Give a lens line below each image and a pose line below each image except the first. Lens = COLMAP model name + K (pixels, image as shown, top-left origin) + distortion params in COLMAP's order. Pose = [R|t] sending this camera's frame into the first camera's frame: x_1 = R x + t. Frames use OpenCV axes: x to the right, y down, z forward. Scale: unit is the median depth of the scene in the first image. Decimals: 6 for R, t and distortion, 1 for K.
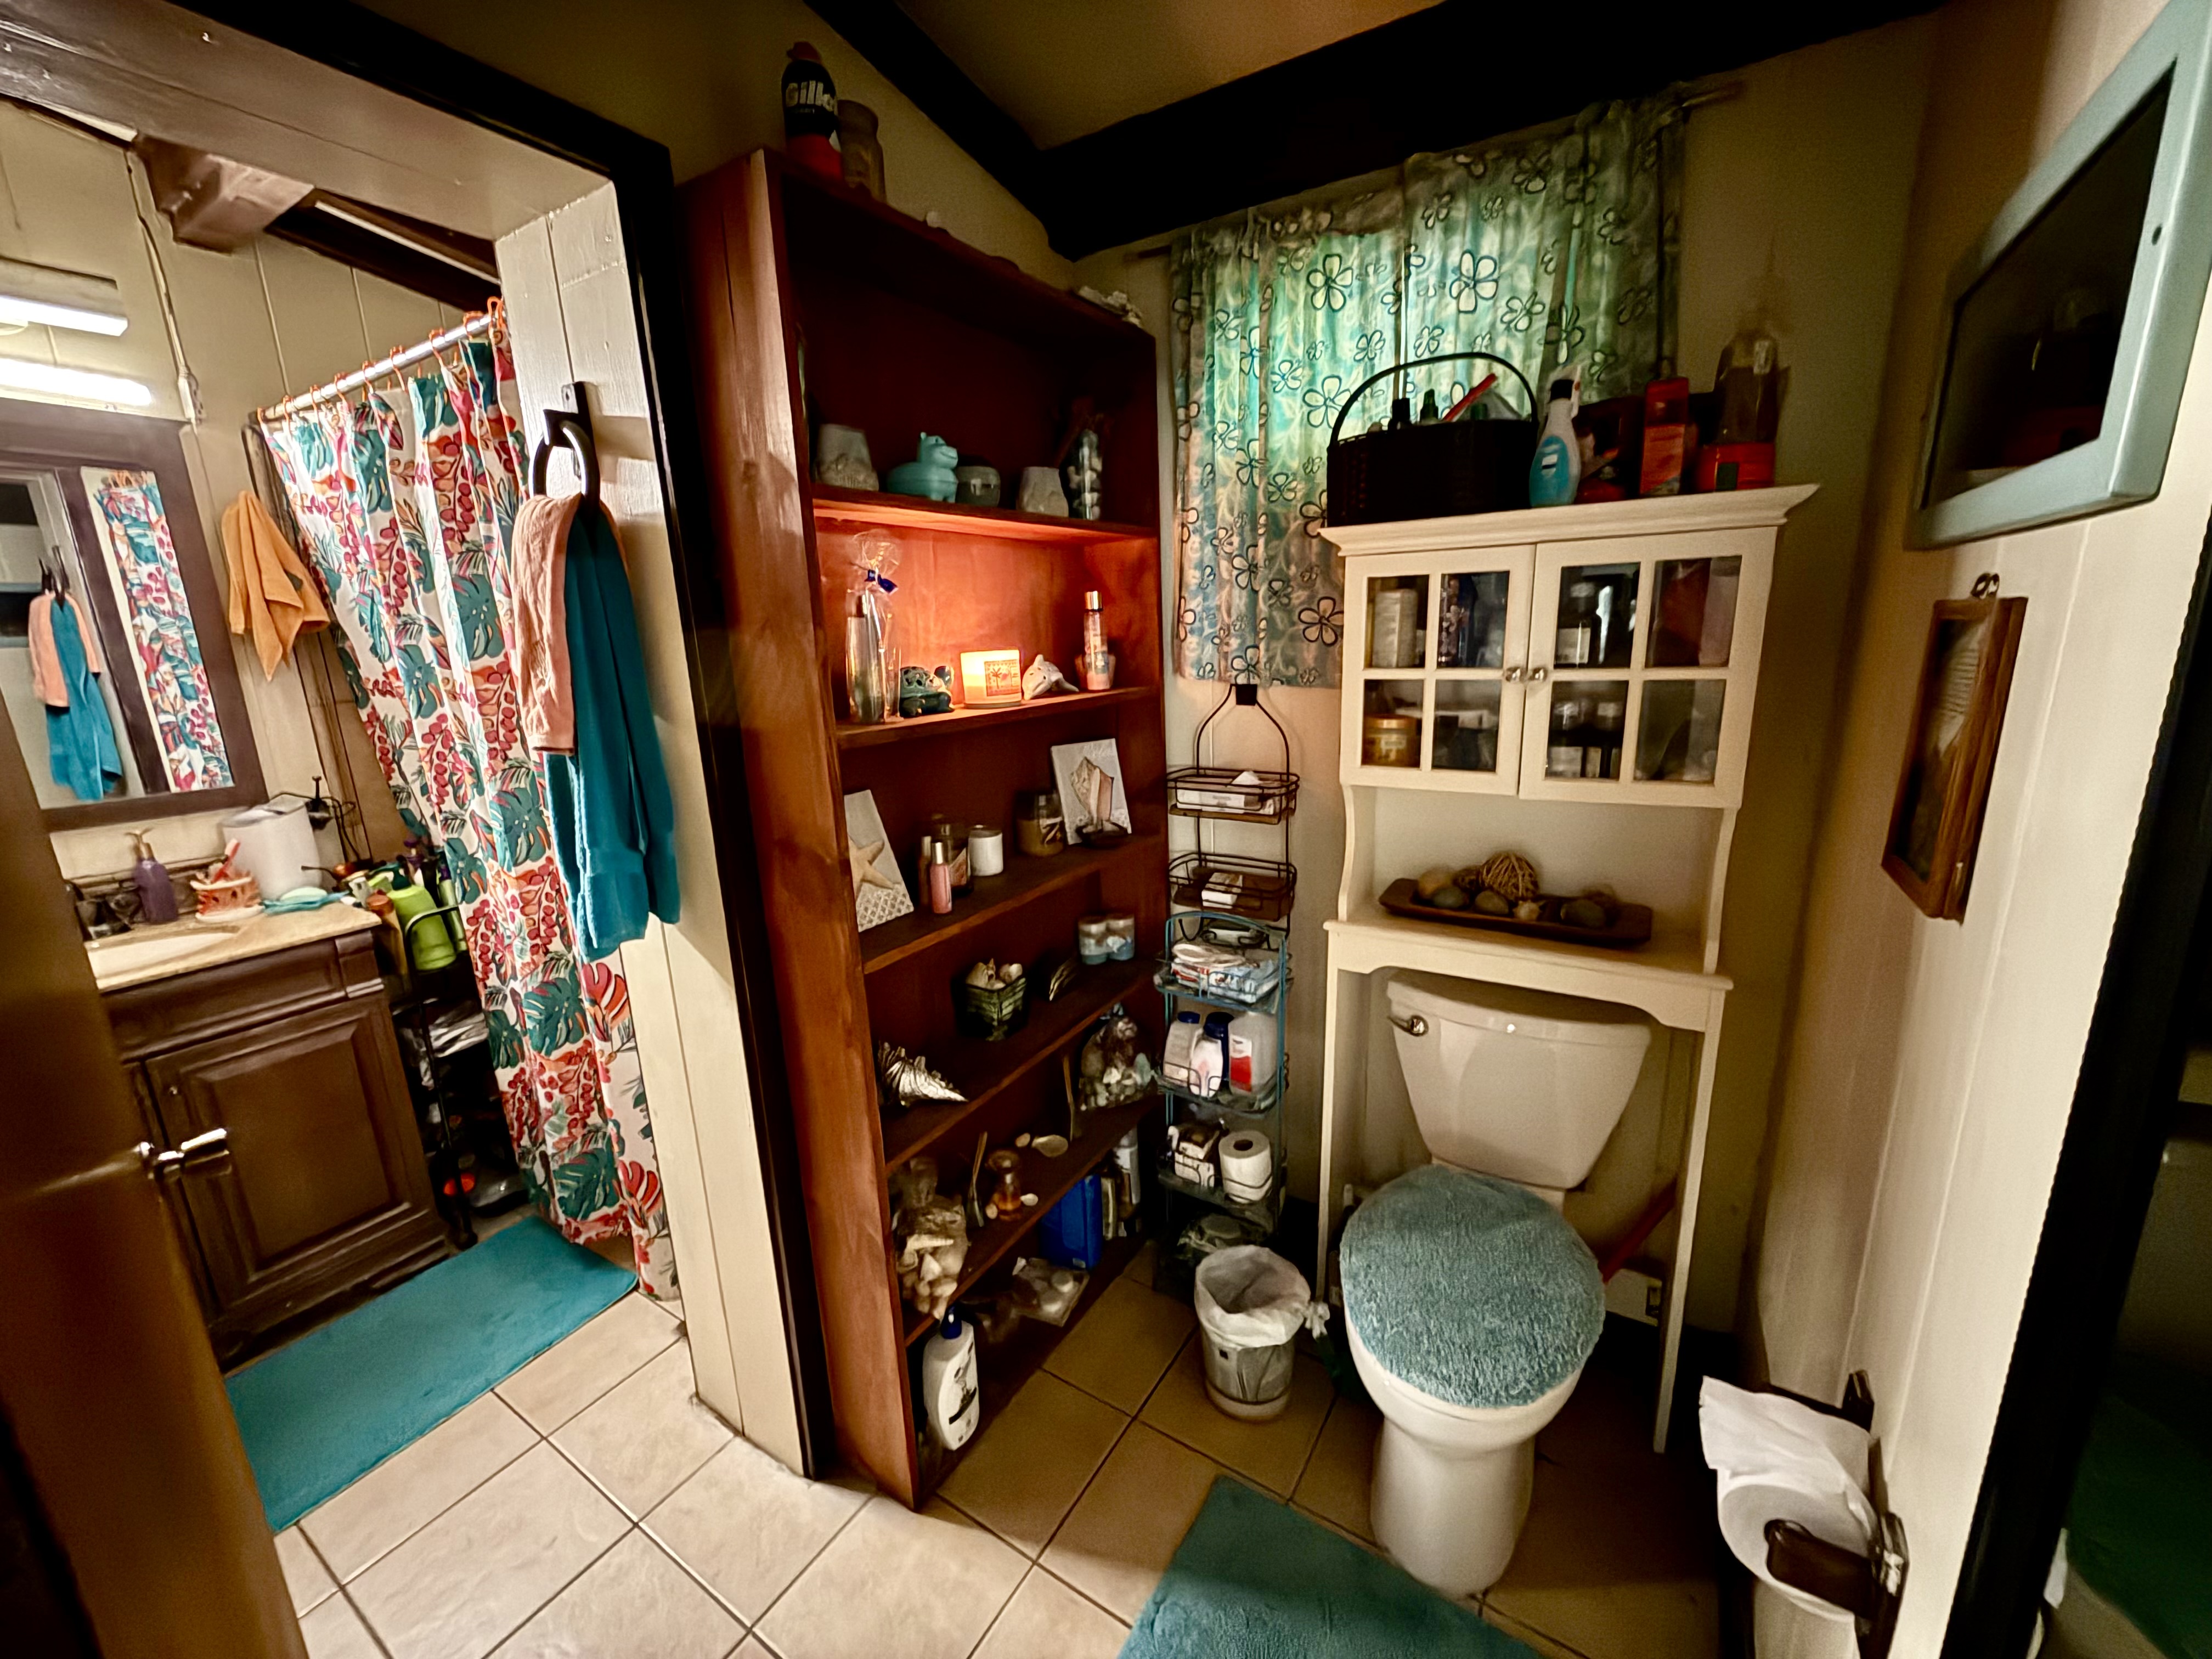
lens RADIAL K [[881.4, 0, 1098.9], [0, 881.4, 827.9], [0, 0, 1]] dist [0.006152, -0.001703]
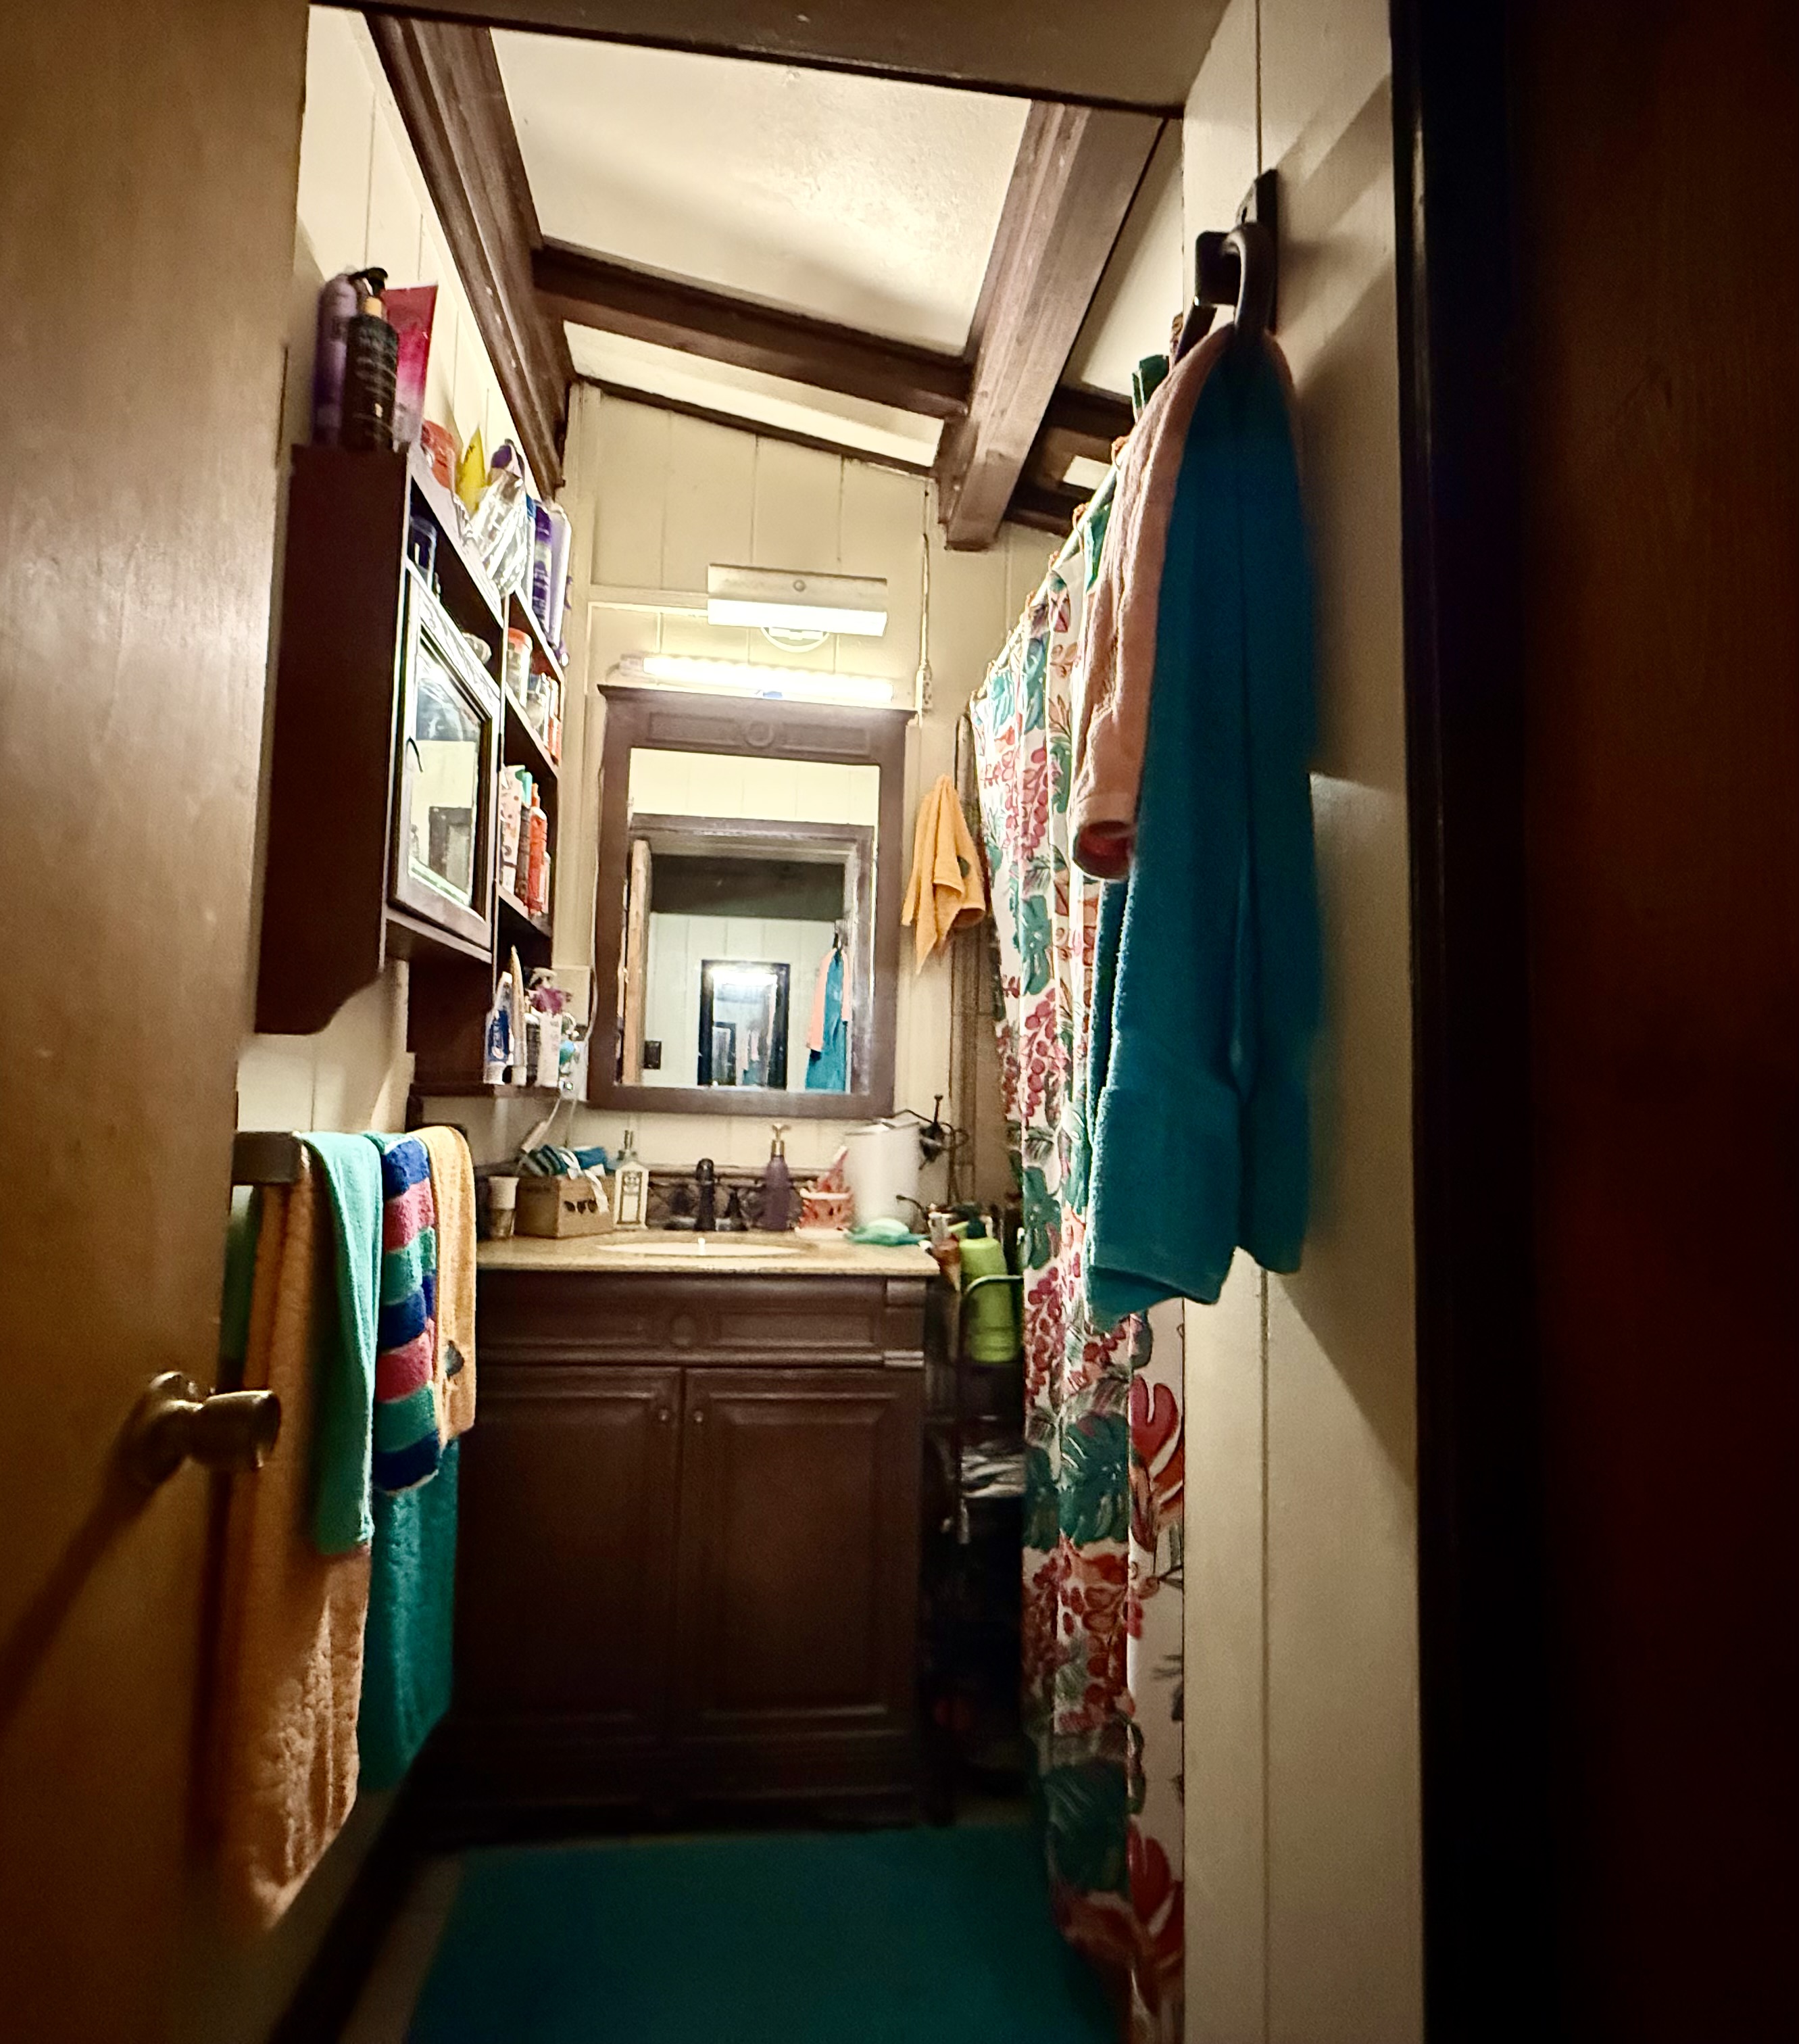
lens RADIAL K [[1082.6, 0, 890.1], [0, 1082.6, 1029.6], [0, 0, 1]] dist [-0.002864, -0.000726]
pose [[0.635699, -0.005403, -0.771918, -0.147942], [-0.221017, 0.956838, -0.188712, 0.090129], [0.739620, 0.290571, 0.607067, 0.365820]]
